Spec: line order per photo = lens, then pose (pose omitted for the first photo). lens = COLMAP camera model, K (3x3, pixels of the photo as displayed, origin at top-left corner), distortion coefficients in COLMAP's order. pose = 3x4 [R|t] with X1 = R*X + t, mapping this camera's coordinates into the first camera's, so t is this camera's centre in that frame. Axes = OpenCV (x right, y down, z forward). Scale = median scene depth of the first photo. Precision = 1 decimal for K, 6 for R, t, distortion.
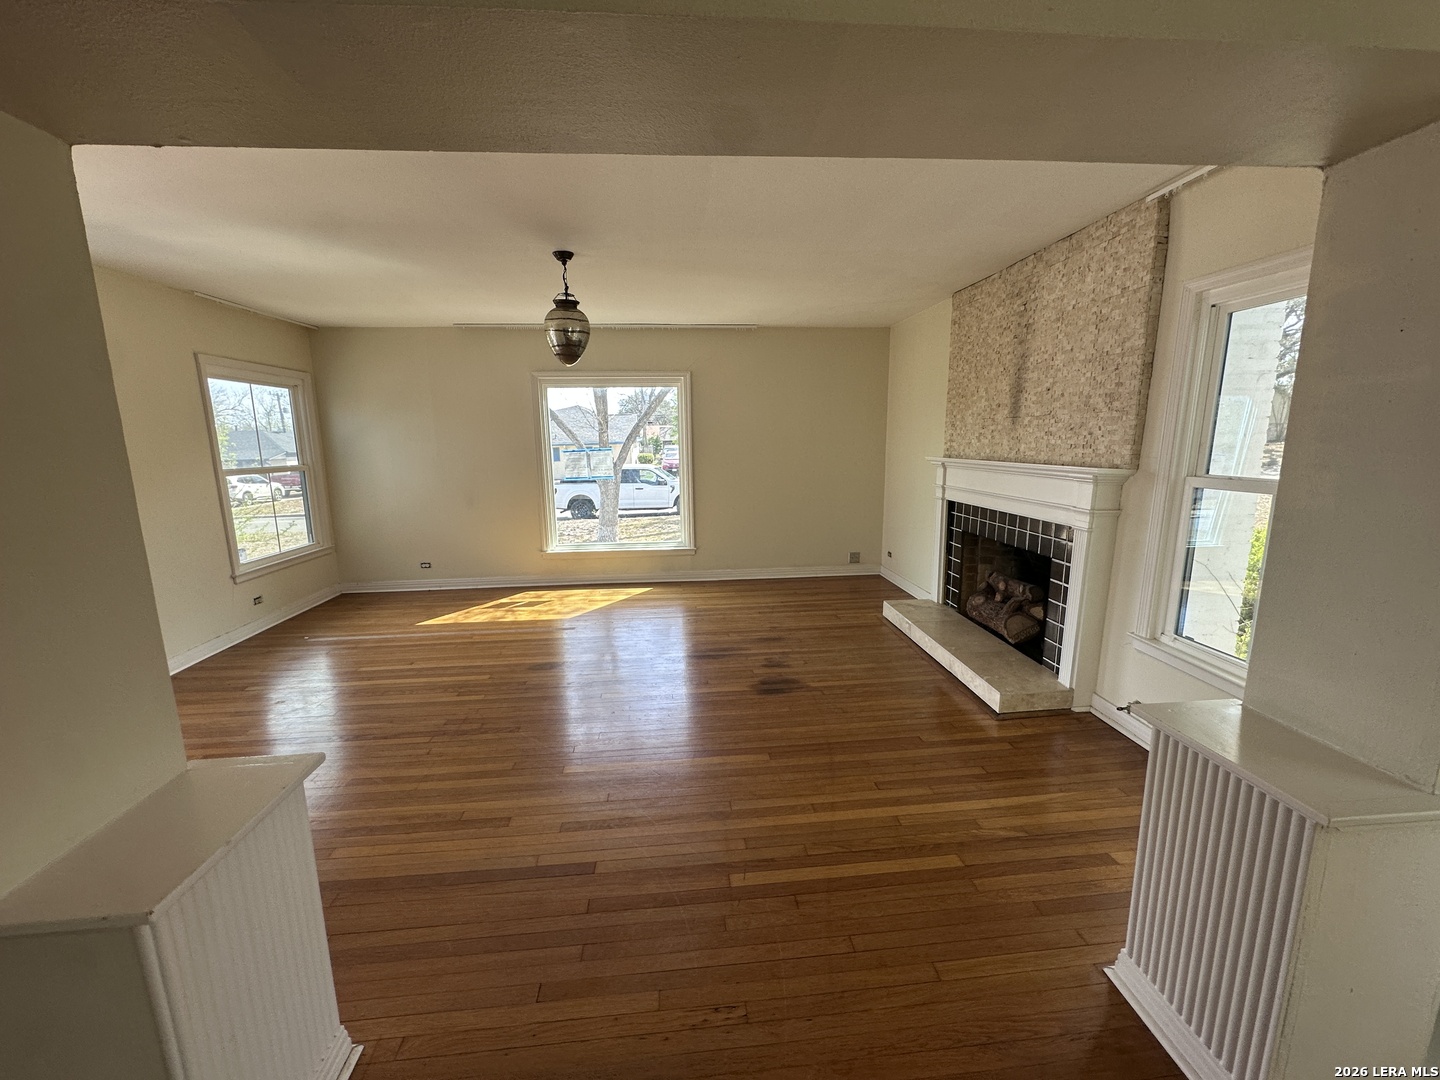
lens RADIAL K [[577.2, 0, 720.3], [0, 577.2, 542.3], [0, 0, 1]] dist [-0.000543, 0.000027]
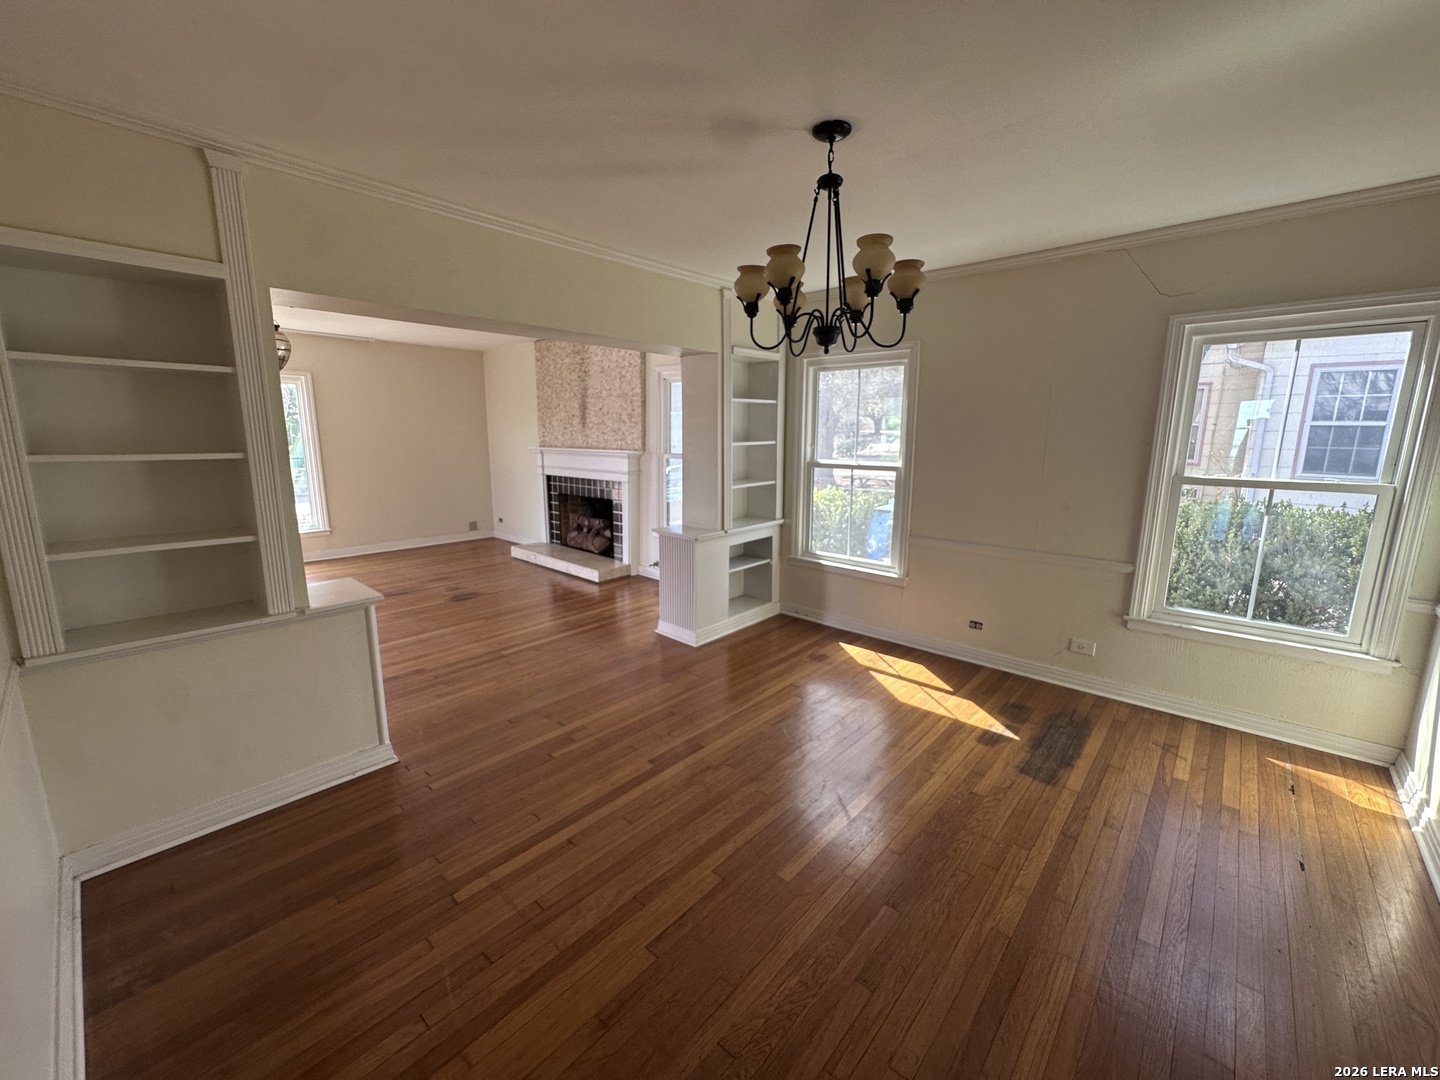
lens RADIAL K [[577.2, 0, 720.3], [0, 577.2, 542.3], [0, 0, 1]] dist [-0.000543, 0.000027]
pose [[0.728652, -0.104893, 0.676804, -0.411566], [0.102979, 0.993747, 0.043147, 0.108945], [-0.677098, 0.038257, 0.734898, -0.552674]]
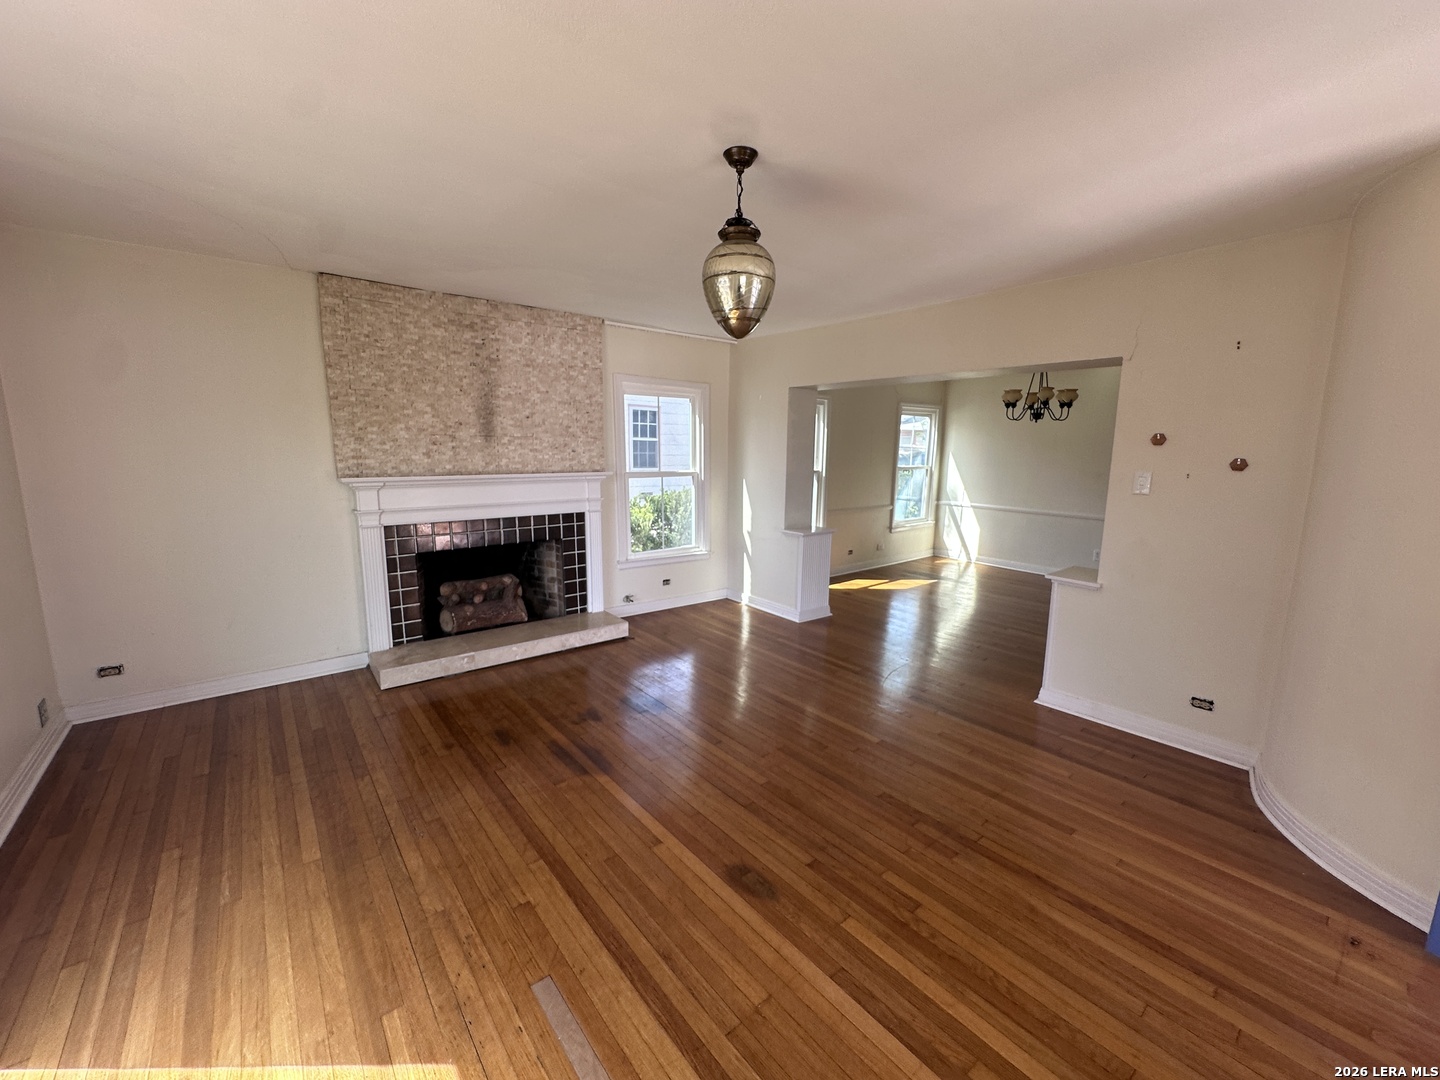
lens RADIAL K [[577.2, 0, 720.3], [0, 577.2, 542.3], [0, 0, 1]] dist [-0.000543, 0.000027]
pose [[-0.561940, -0.125593, 0.817588, -0.728678], [0.146264, 0.957745, 0.247653, -0.235036], [-0.814144, 0.258749, -0.519825, 1.297892]]
